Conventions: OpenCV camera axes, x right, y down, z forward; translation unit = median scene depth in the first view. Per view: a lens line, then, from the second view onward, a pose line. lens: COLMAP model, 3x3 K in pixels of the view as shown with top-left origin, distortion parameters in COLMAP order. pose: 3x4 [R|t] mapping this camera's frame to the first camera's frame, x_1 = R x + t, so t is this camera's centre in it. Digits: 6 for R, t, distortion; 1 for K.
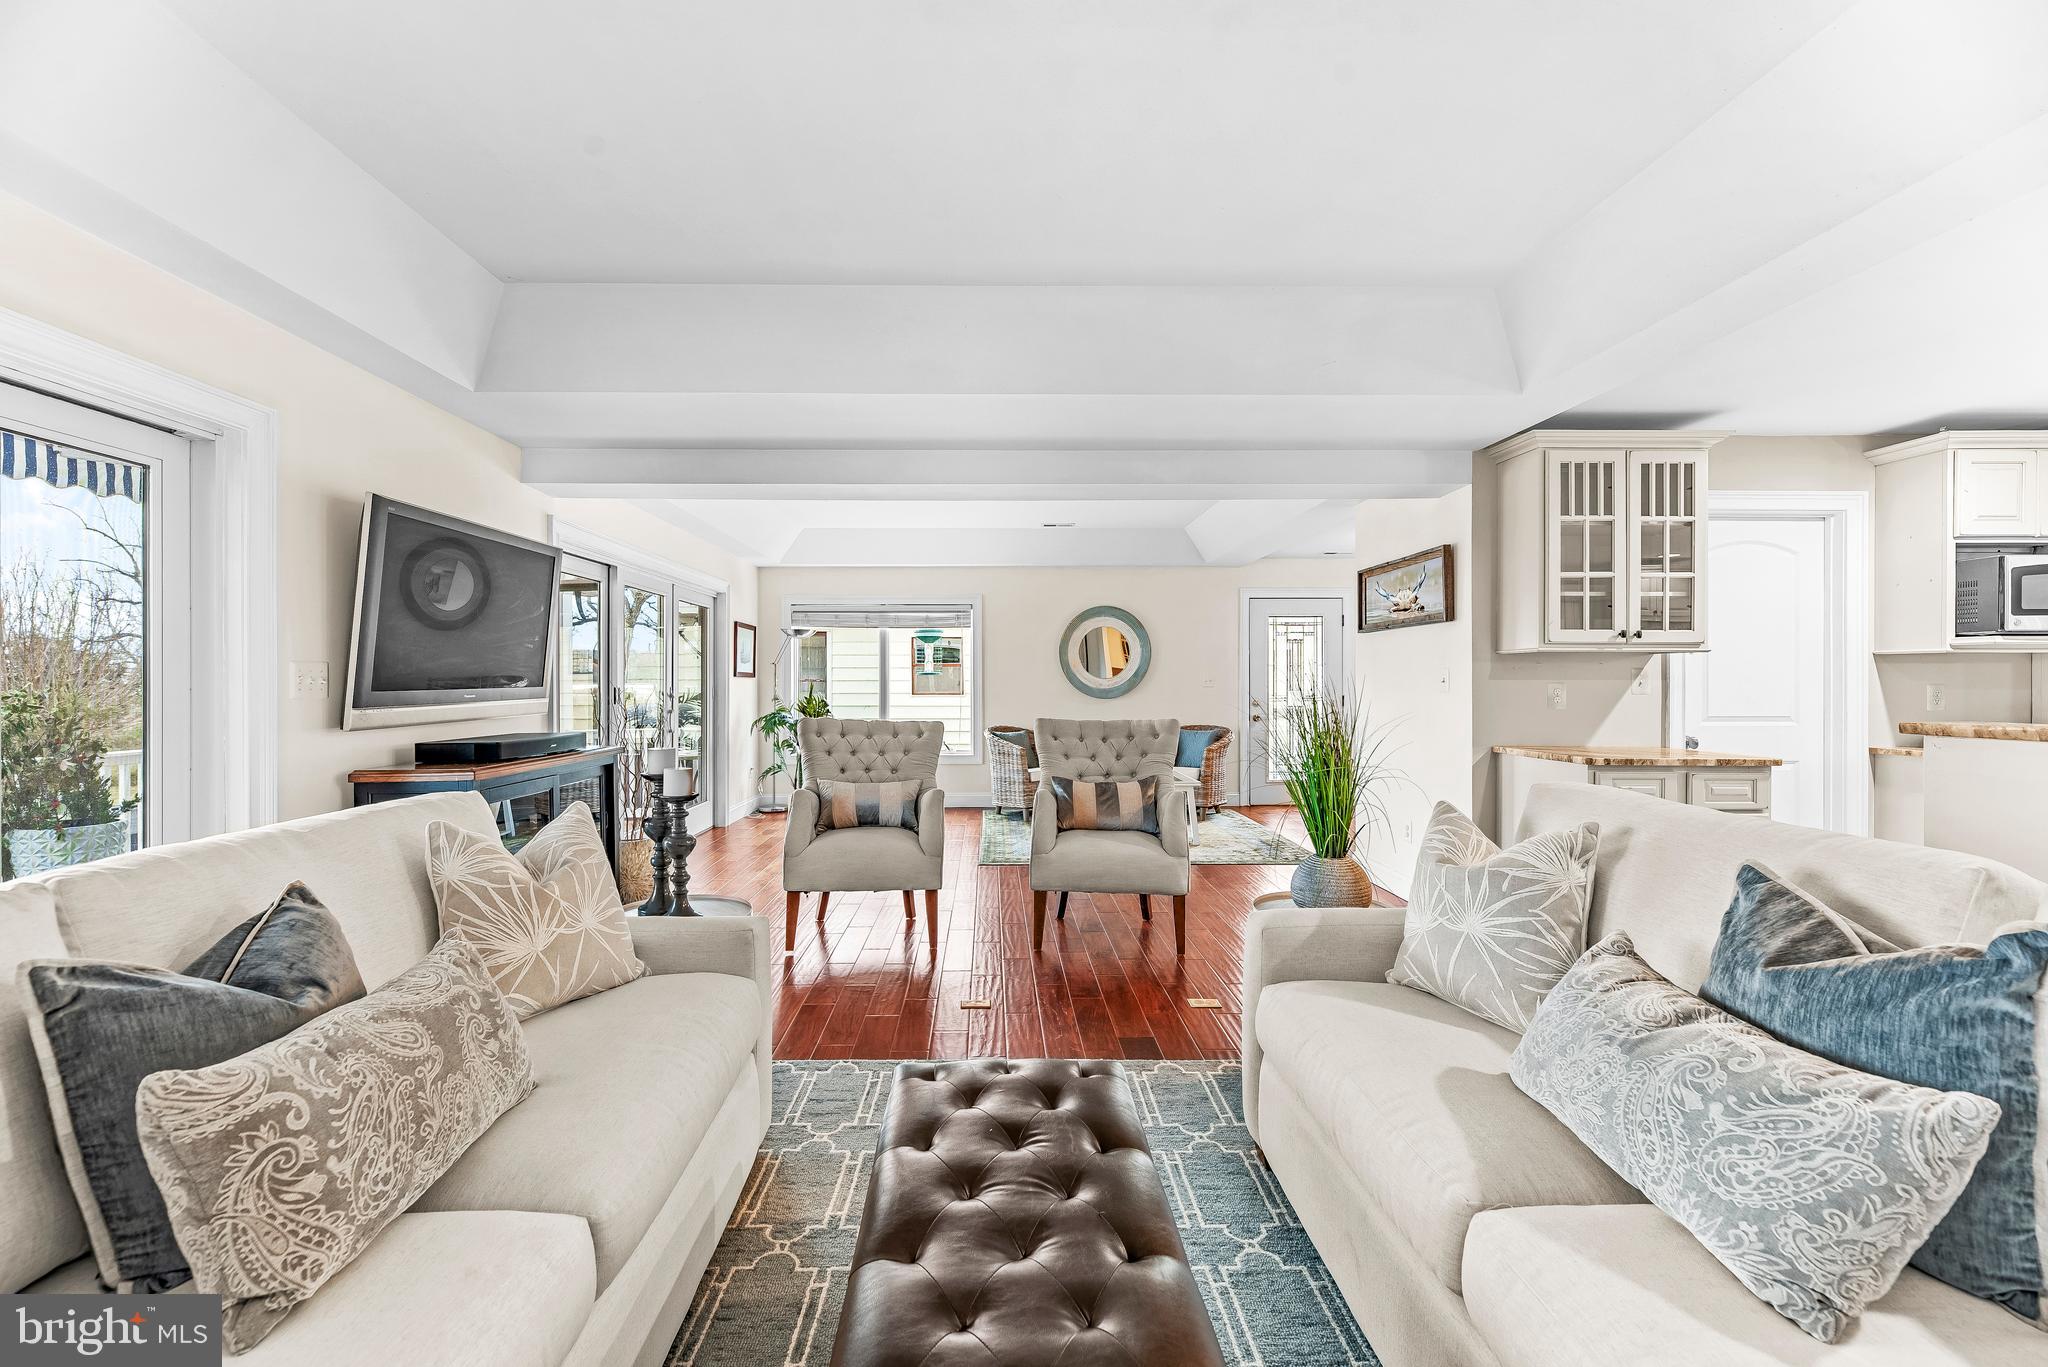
lens RADIAL K [[825.9, 0, 1027.6], [0, 825.9, 678.9], [0, 0, 1]] dist [0.000176, -0.000109]
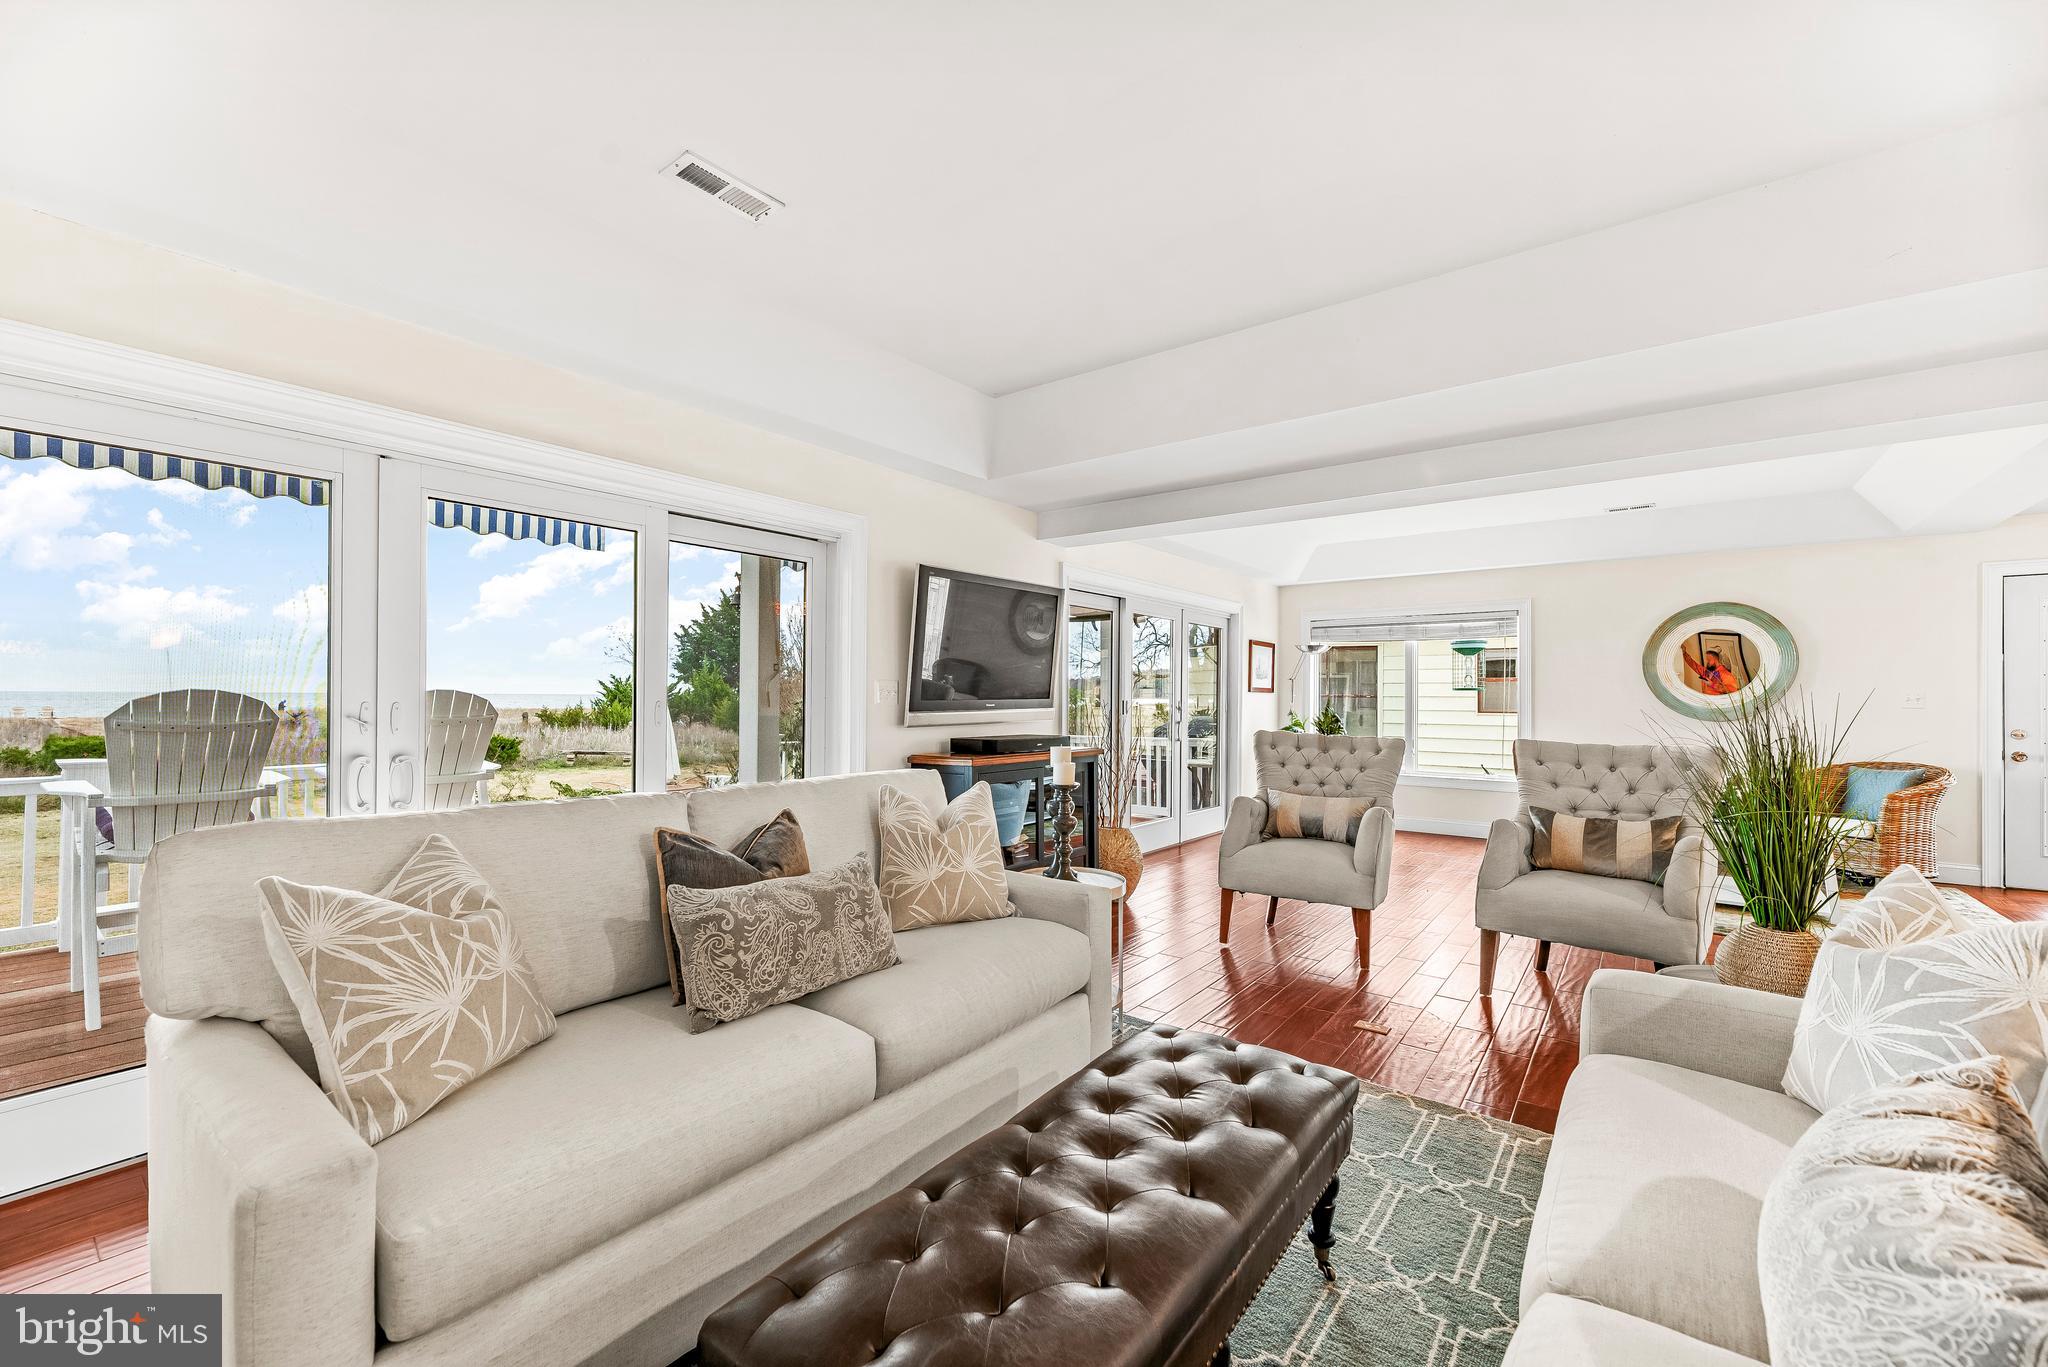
lens RADIAL K [[825.9, 0, 1044.1], [0, 825.9, 683.5], [0, 0, 1]] dist [0.000176, -0.000109]
pose [[0.794248, -0.003780, -0.607582, 0.277446], [-0.004568, 0.999915, -0.012192, 0.002127], [0.607577, 0.012459, 0.794163, -0.018563]]
